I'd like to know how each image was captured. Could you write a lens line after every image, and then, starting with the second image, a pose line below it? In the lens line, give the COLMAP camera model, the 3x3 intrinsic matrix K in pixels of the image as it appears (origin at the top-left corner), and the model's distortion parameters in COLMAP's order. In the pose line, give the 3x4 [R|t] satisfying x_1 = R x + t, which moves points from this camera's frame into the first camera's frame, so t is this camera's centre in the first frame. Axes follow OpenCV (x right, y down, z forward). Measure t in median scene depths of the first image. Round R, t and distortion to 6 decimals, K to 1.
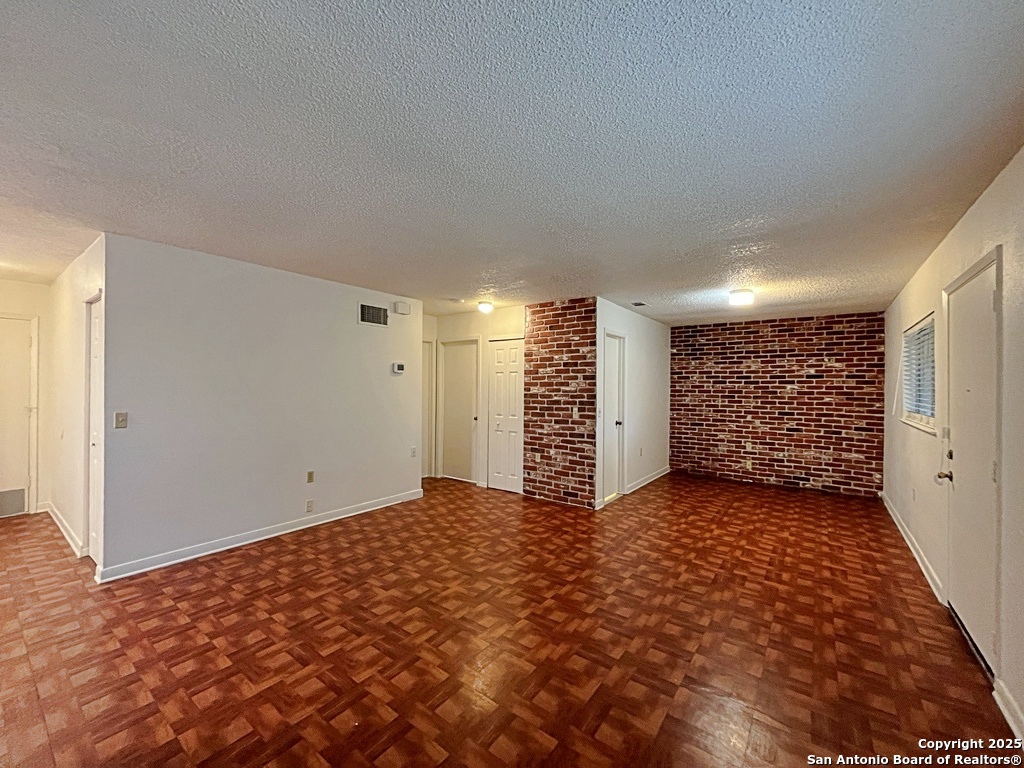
lens RADIAL K [[412.5, 0, 514.1], [0, 412.5, 387.7], [0, 0, 1]] dist [-0.004384, -0.000010]
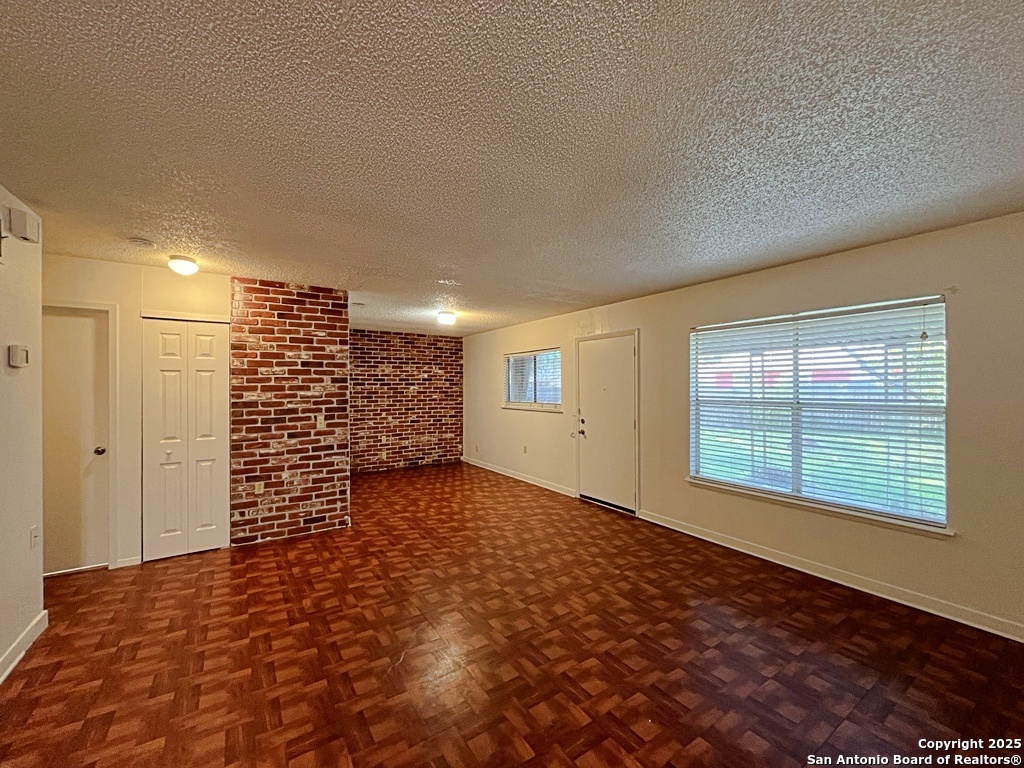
lens RADIAL K [[412.5, 0, 515.6], [0, 412.5, 391.8], [0, 0, 1]] dist [-0.004384, -0.000010]
pose [[0.332365, -0.021365, 0.942909, -0.470846], [0.010139, 0.999767, 0.019079, -0.011658], [-0.943096, 0.003218, 0.332504, 0.313802]]
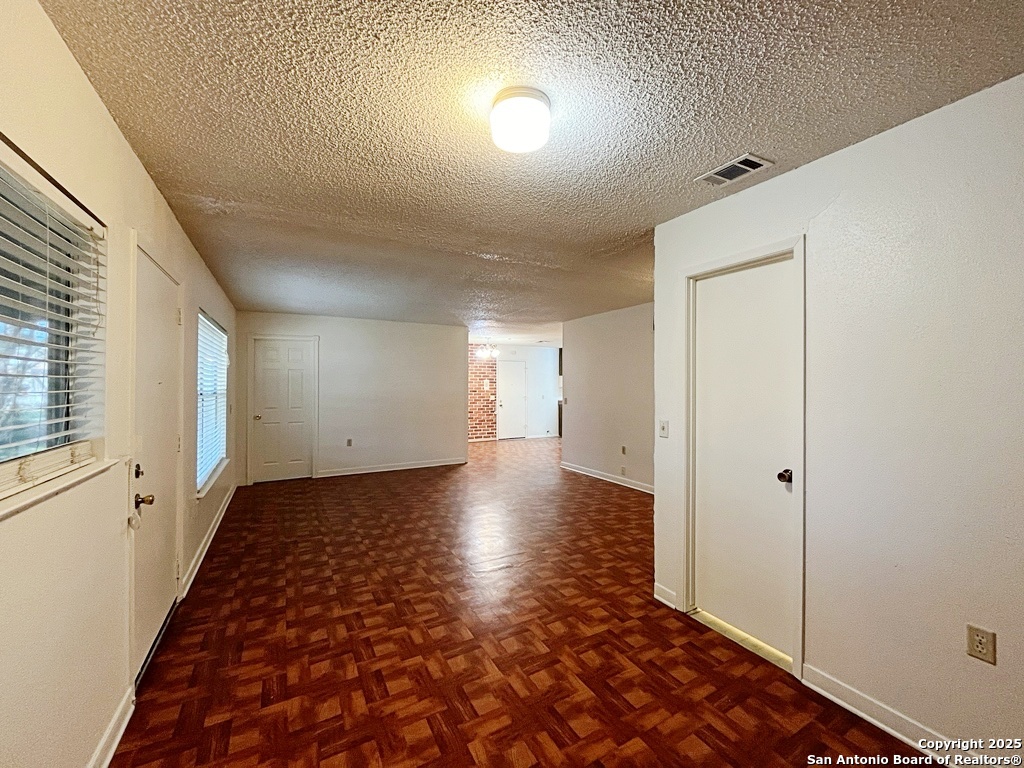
lens RADIAL K [[412.5, 0, 515.0], [0, 412.5, 387.0], [0, 0, 1]] dist [-0.004384, -0.000010]
pose [[-0.407628, -0.004468, -0.913137, 0.719388], [-0.008781, 0.999961, -0.000973, 0.004551], [0.913106, 0.007622, -0.407651, 0.938680]]
